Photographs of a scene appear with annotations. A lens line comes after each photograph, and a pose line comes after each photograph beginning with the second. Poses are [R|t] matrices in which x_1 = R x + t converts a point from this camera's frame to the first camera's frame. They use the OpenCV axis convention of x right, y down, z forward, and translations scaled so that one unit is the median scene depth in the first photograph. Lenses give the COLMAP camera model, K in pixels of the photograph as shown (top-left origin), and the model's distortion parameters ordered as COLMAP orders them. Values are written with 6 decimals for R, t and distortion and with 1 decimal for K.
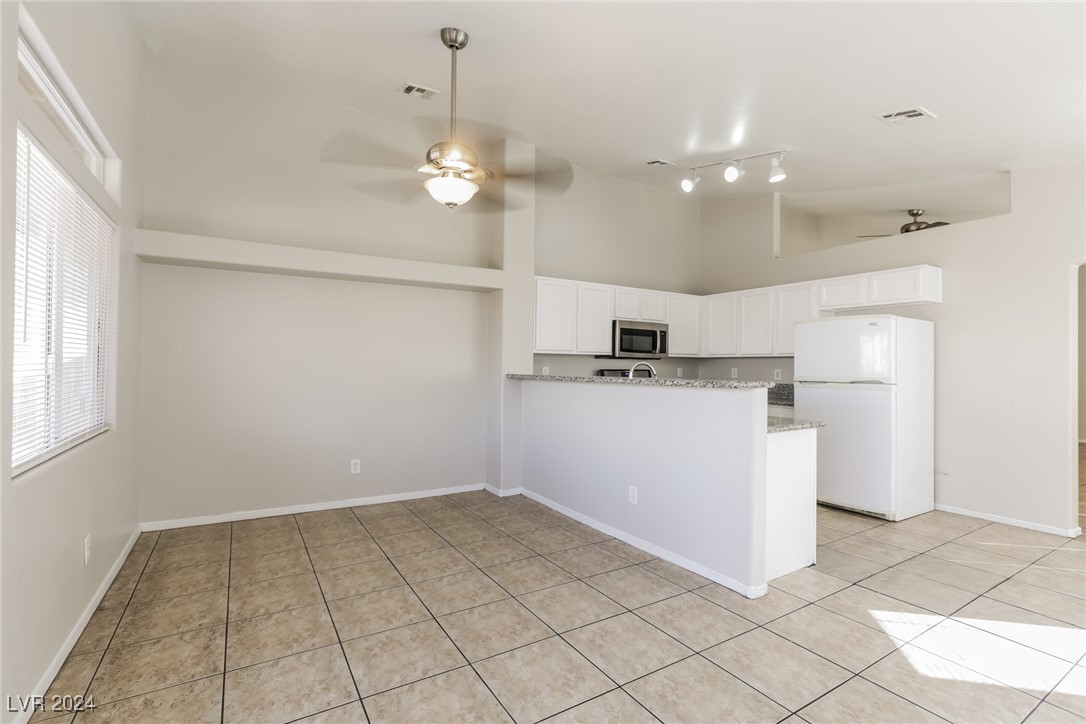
lens RADIAL K [[500.9, 0, 541.2], [0, 500.9, 357.6], [0, 0, 1]] dist [-0.048331, 0.017727]
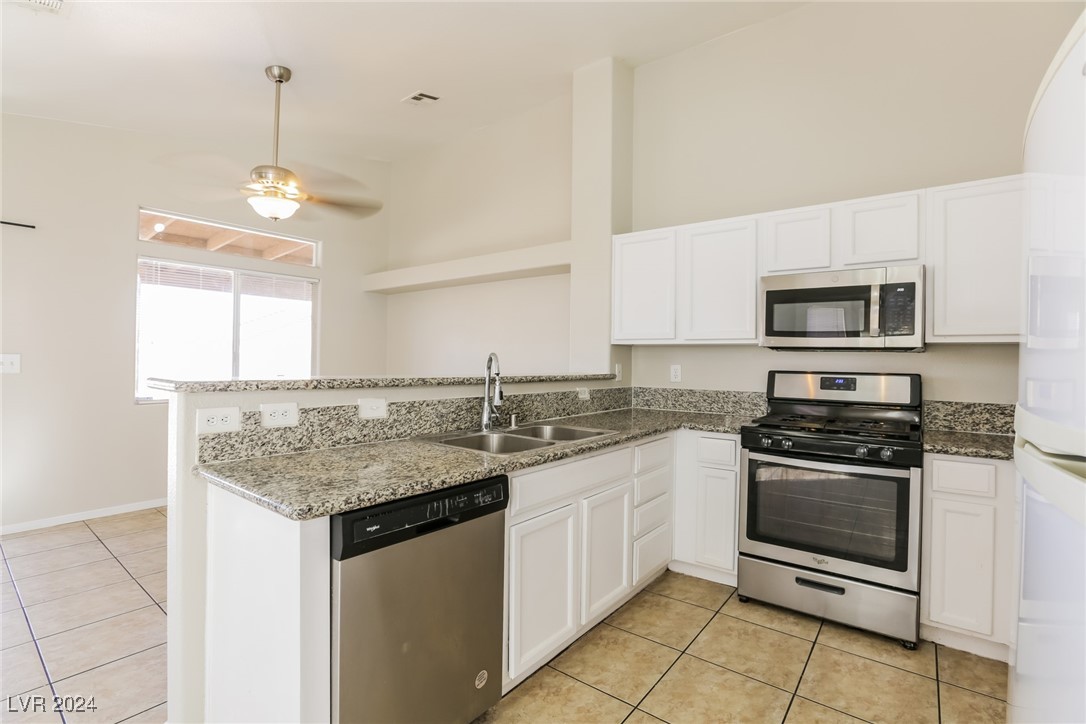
lens RADIAL K [[500.9, 0, 541.2], [0, 500.9, 357.6], [0, 0, 1]] dist [-0.048331, 0.017727]
pose [[0.348729, -0.008326, -0.937186, 0.780497], [0.000151, 0.999961, -0.008828, 0.020660], [0.937223, 0.002937, 0.348717, 0.833812]]
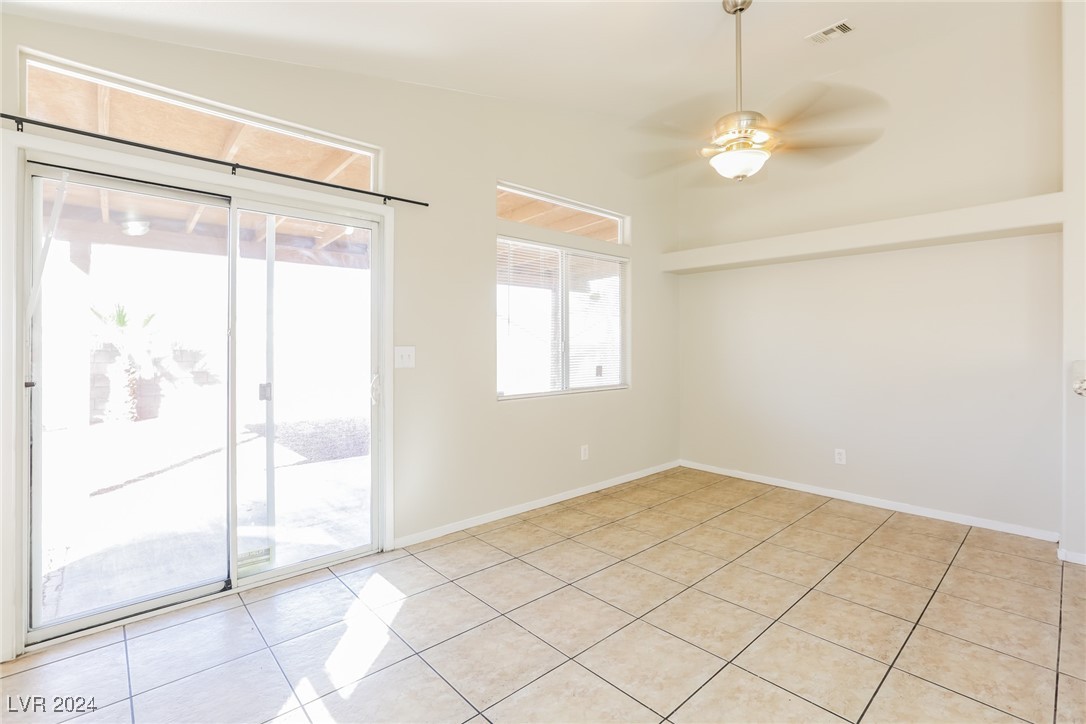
lens RADIAL K [[489.1, 0, 528.4], [0, 489.1, 356.2], [0, 0, 1]] dist [-0.057202, 0.015012]
pose [[0.167053, 0.014138, -0.985847, 0.453095], [0.012271, 0.999790, 0.016417, 0.011344], [0.985872, -0.014840, 0.166844, 0.313994]]
